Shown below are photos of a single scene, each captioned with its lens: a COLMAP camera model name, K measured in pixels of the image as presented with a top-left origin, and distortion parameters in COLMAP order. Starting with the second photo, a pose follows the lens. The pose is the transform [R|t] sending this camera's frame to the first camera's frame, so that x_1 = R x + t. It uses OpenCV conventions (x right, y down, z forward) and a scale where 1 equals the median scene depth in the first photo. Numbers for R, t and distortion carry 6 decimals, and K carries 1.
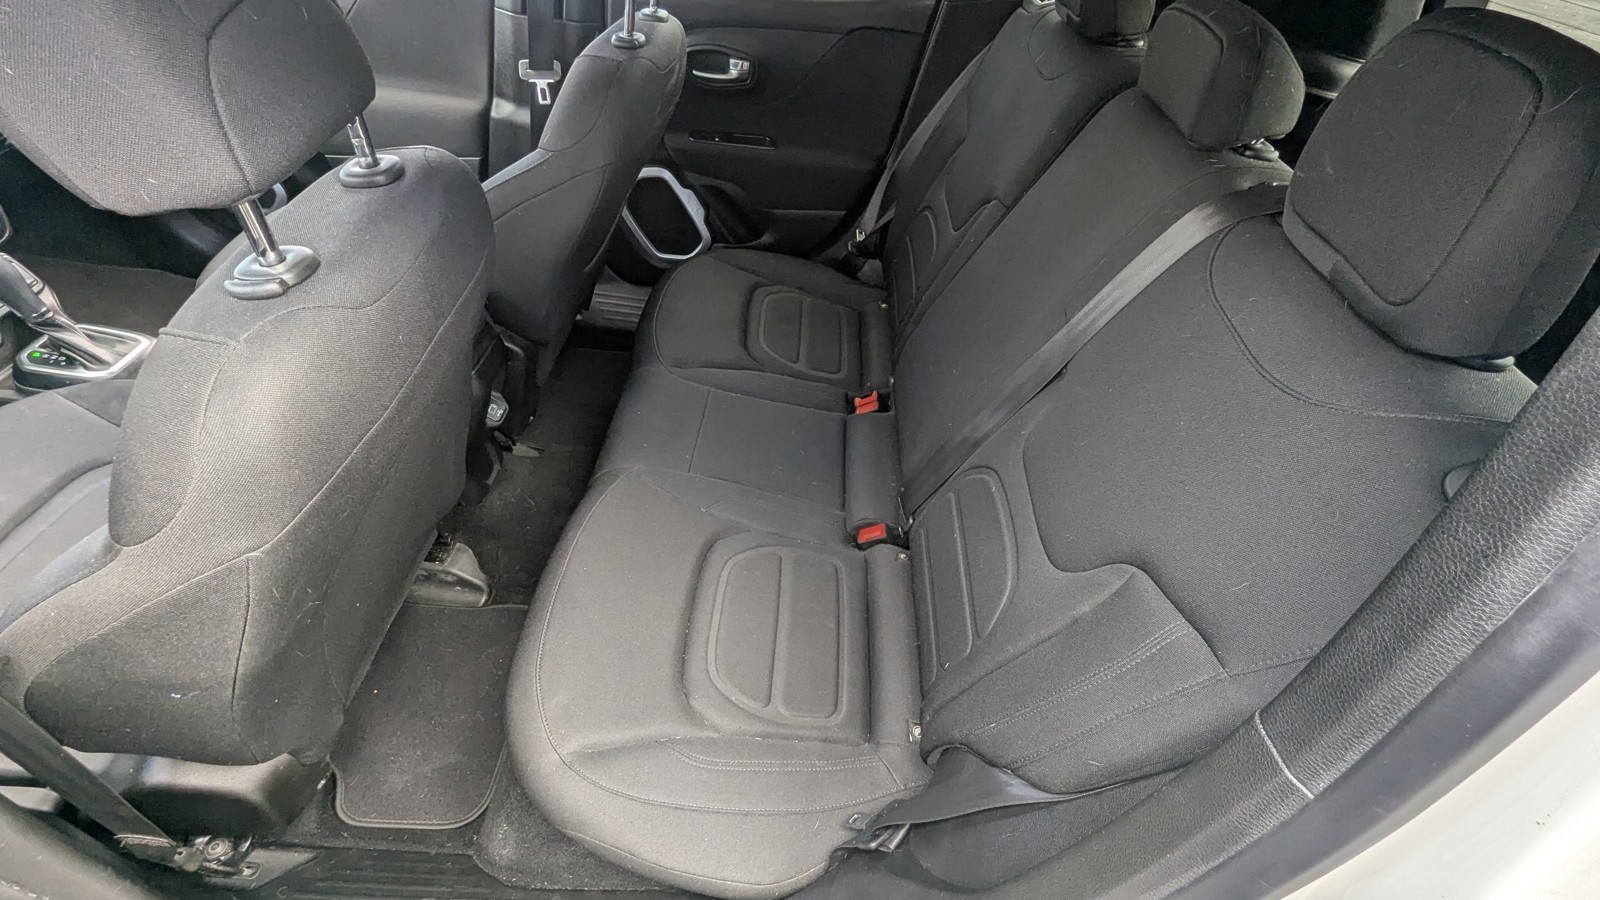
lens RADIAL K [[657.0, 0, 807.0], [0, 657.0, 450.9], [0, 0, 1]] dist [-0.000178, -0.003085]
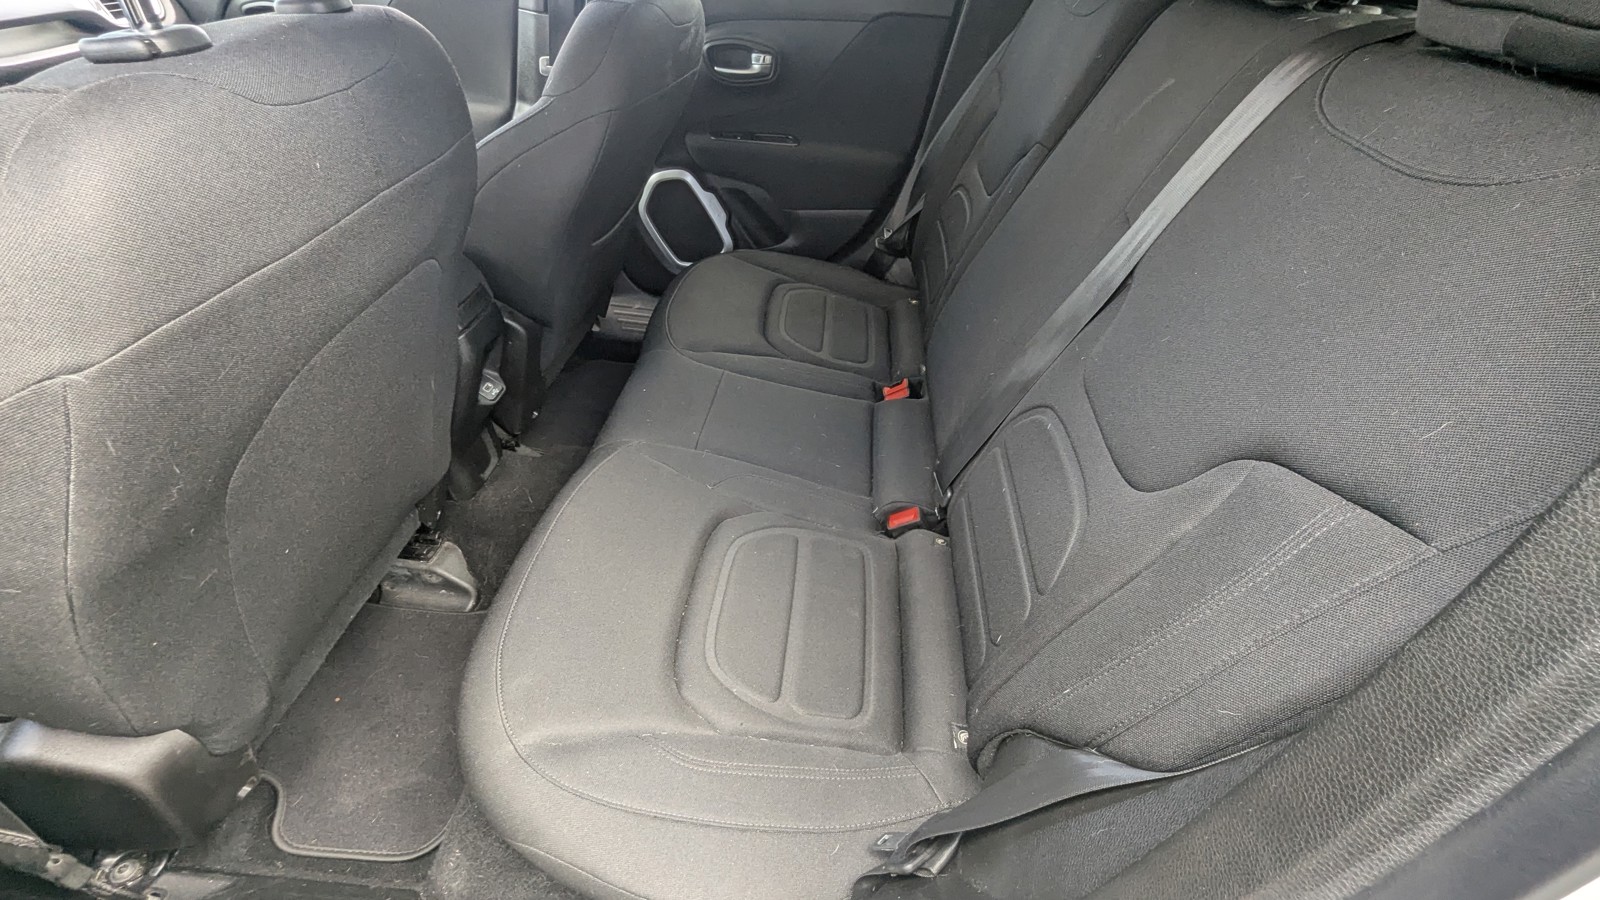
lens RADIAL K [[657.0, 0, 807.0], [0, 657.0, 450.9], [0, 0, 1]] dist [-0.000178, -0.003085]
pose [[0.998706, -0.004522, -0.050645, 0.016712], [-0.001069, 0.993950, -0.109830, 0.140233], [0.050835, 0.109743, 0.992659, 0.132263]]
